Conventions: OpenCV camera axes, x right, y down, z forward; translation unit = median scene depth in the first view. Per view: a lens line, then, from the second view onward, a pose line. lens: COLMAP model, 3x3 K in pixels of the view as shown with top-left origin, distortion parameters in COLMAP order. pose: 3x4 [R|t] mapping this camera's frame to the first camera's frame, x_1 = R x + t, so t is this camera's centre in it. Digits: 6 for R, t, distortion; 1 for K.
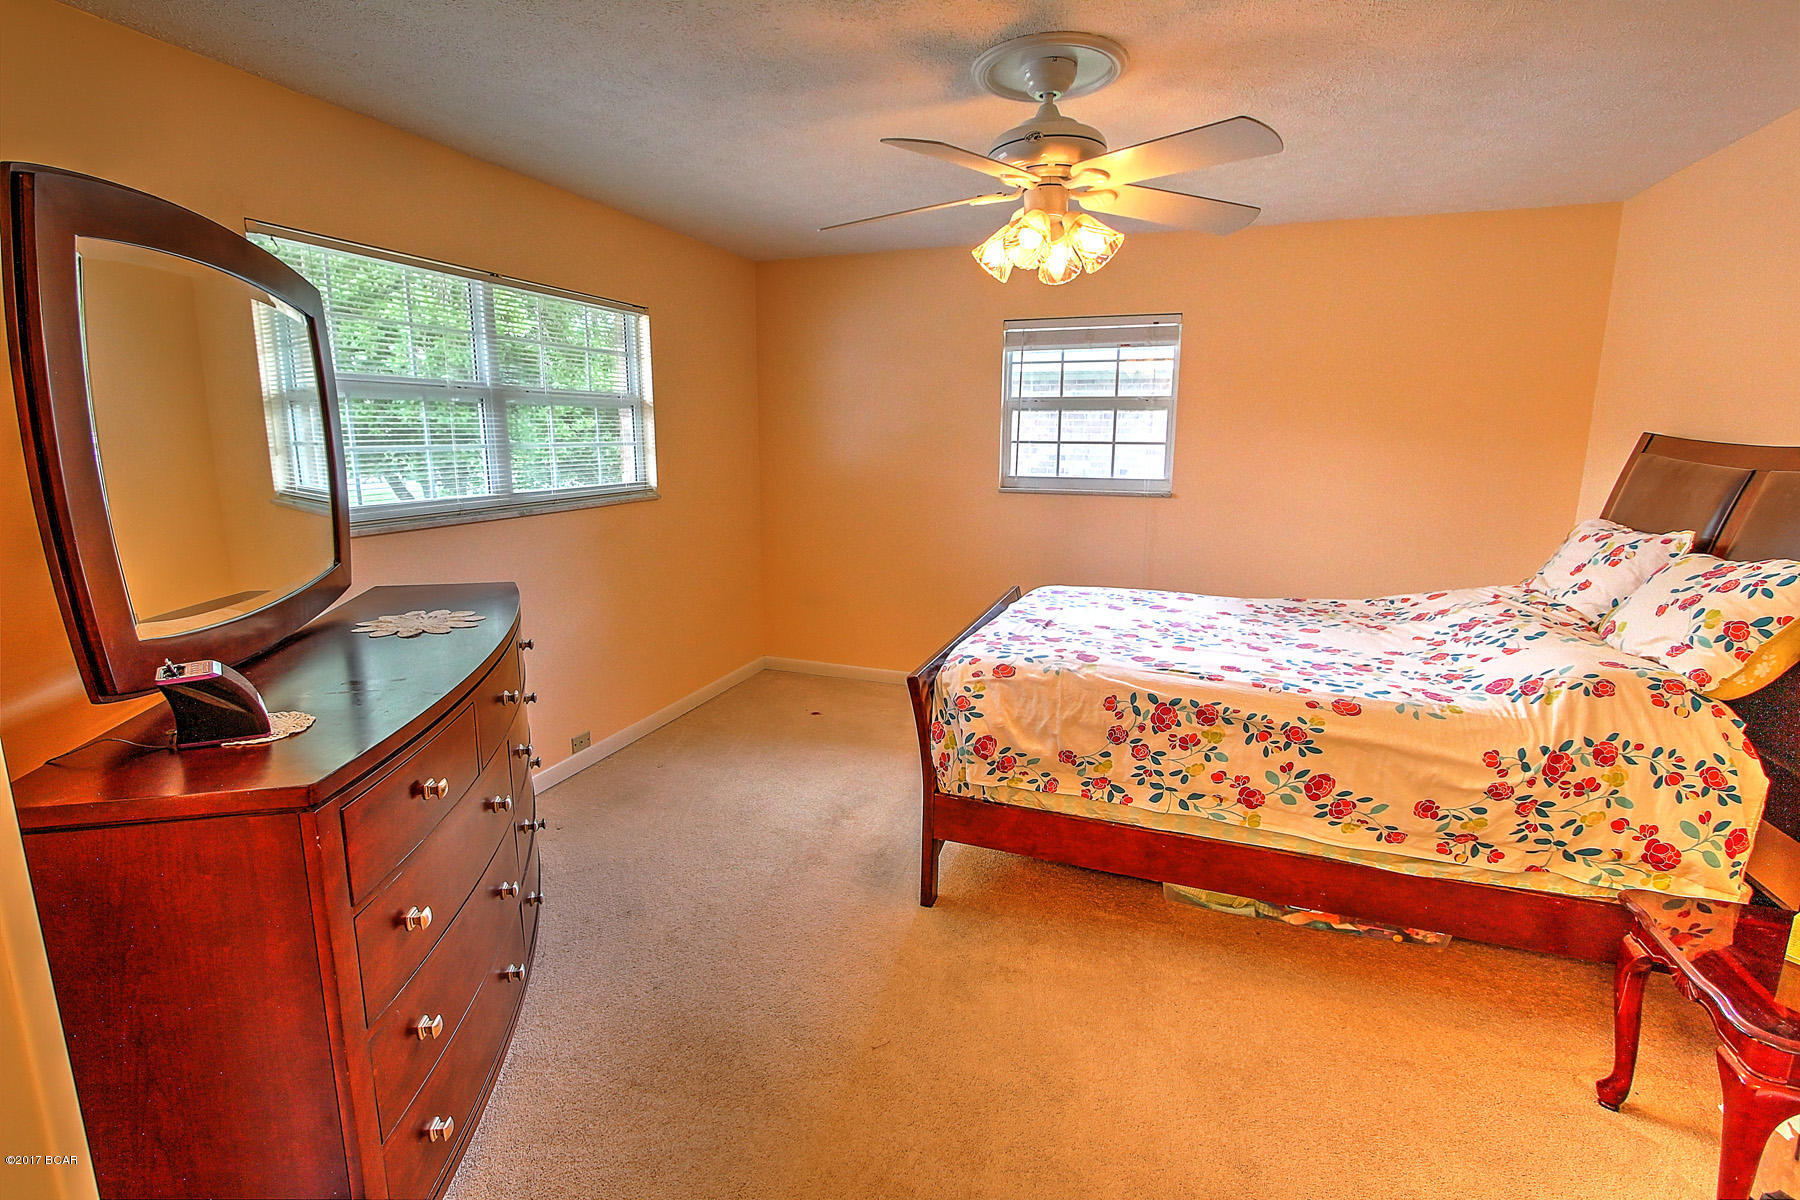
lens RADIAL K [[832.5, 0, 890.8], [0, 832.5, 590.5], [0, 0, 1]] dist [-0.013532, 0.001252]
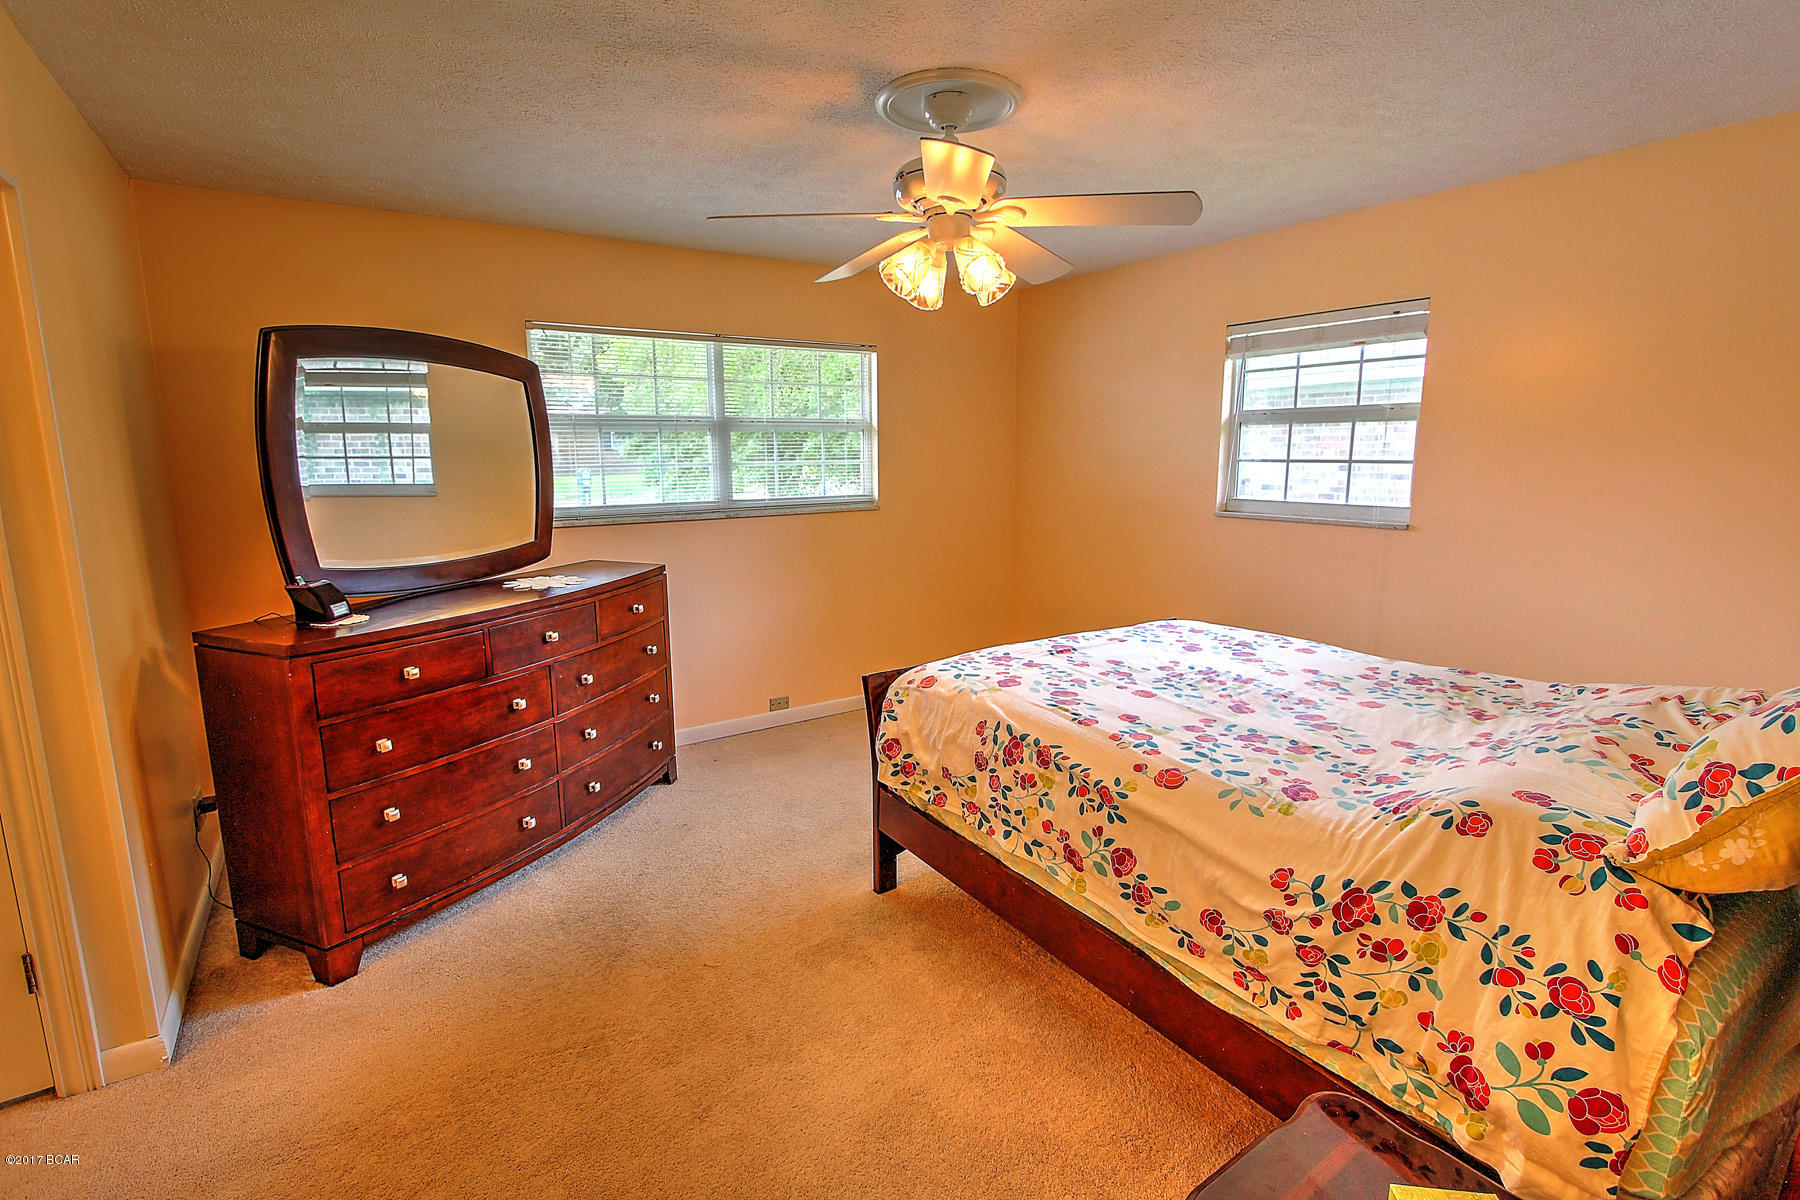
lens RADIAL K [[832.5, 0, 890.8], [0, 832.5, 590.5], [0, 0, 1]] dist [-0.013532, 0.001252]
pose [[0.803113, 0.090426, -0.588925, 0.768982], [-0.102039, 0.994688, 0.013578, -0.028656], [0.587024, 0.049189, 0.808074, 0.144150]]
